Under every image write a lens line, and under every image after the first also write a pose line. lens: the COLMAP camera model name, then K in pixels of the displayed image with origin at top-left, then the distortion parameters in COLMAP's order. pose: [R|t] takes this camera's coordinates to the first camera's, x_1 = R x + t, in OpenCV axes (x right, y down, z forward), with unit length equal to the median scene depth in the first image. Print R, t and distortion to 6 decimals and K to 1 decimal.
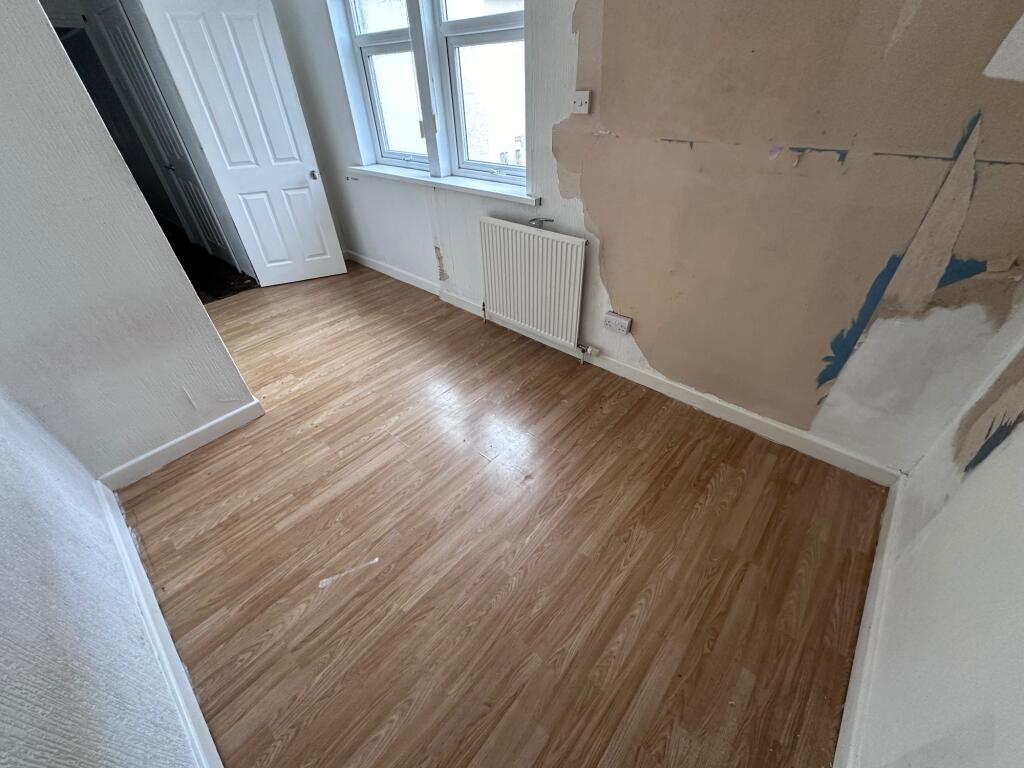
lens RADIAL K [[408.7, 0, 509.8], [0, 408.7, 381.6], [0, 0, 1]] dist [-0.001986, 0.000252]
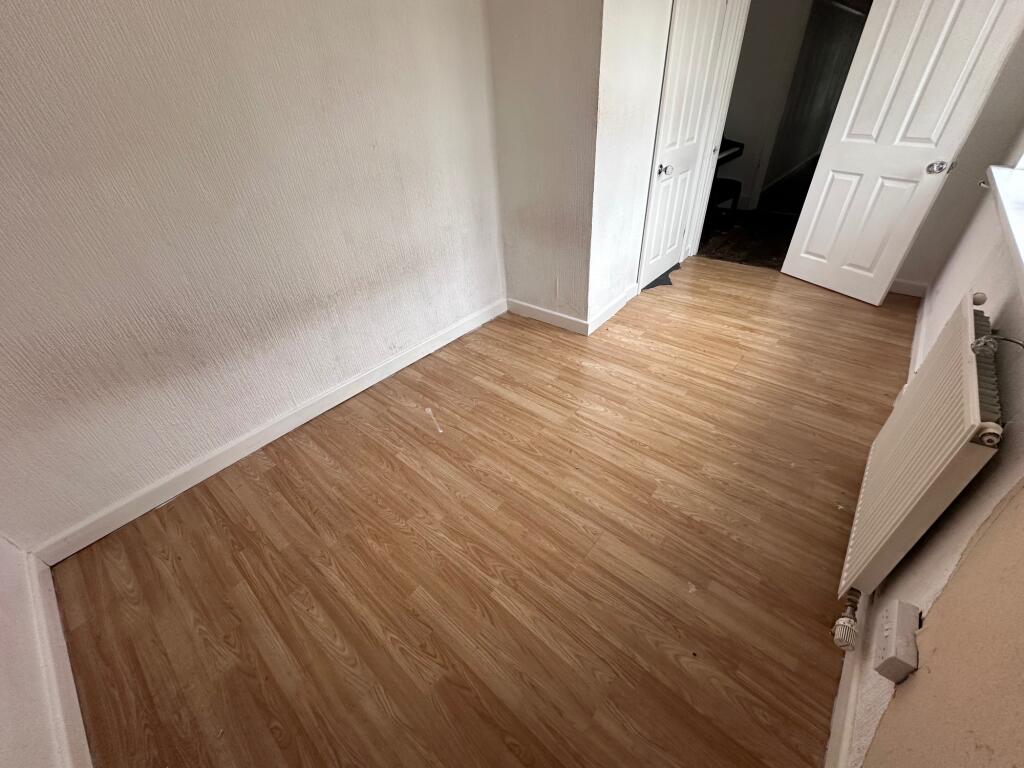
lens RADIAL K [[408.7, 0, 509.8], [0, 408.7, 381.6], [0, 0, 1]] dist [-0.001986, 0.000252]
pose [[0.018972, 0.608206, -0.793552, 0.470673], [-0.558540, 0.664746, 0.496131, -0.333544], [0.829261, 0.433818, 0.352319, 0.510630]]
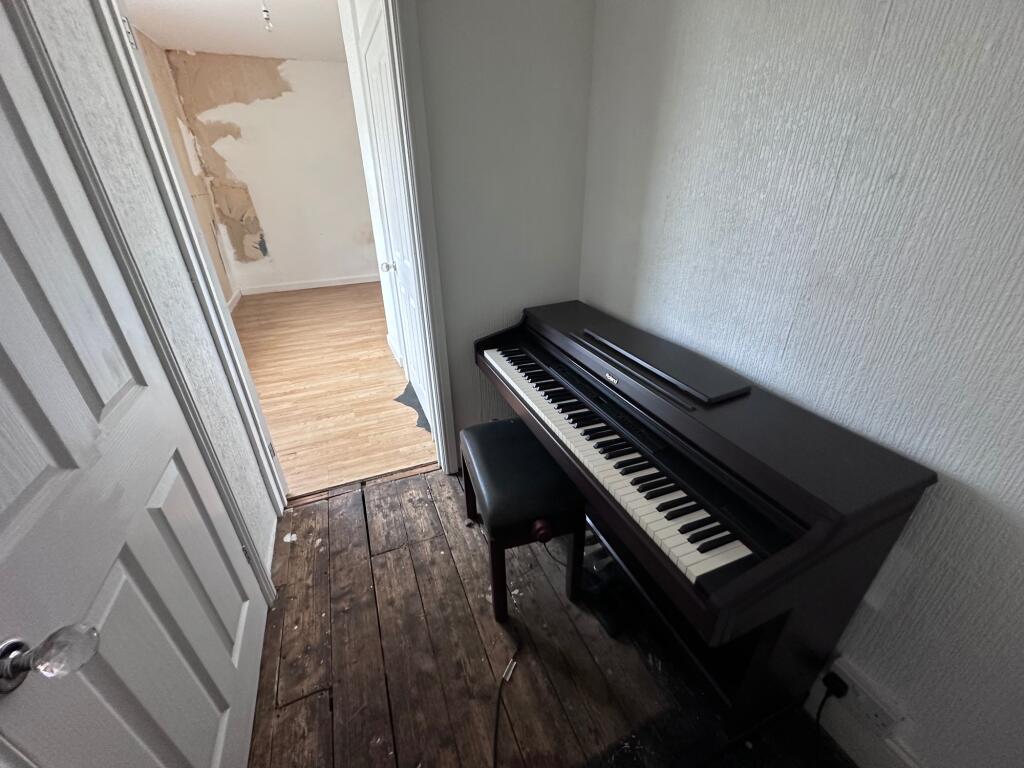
lens RADIAL K [[408.7, 0, 509.8], [0, 408.7, 381.6], [0, 0, 1]] dist [-0.001986, 0.000252]
pose [[-0.898923, -0.159959, 0.407861, -1.958925], [0.296810, 0.462404, 0.835516, -1.223088], [-0.322245, 0.872121, -0.368188, 1.785197]]
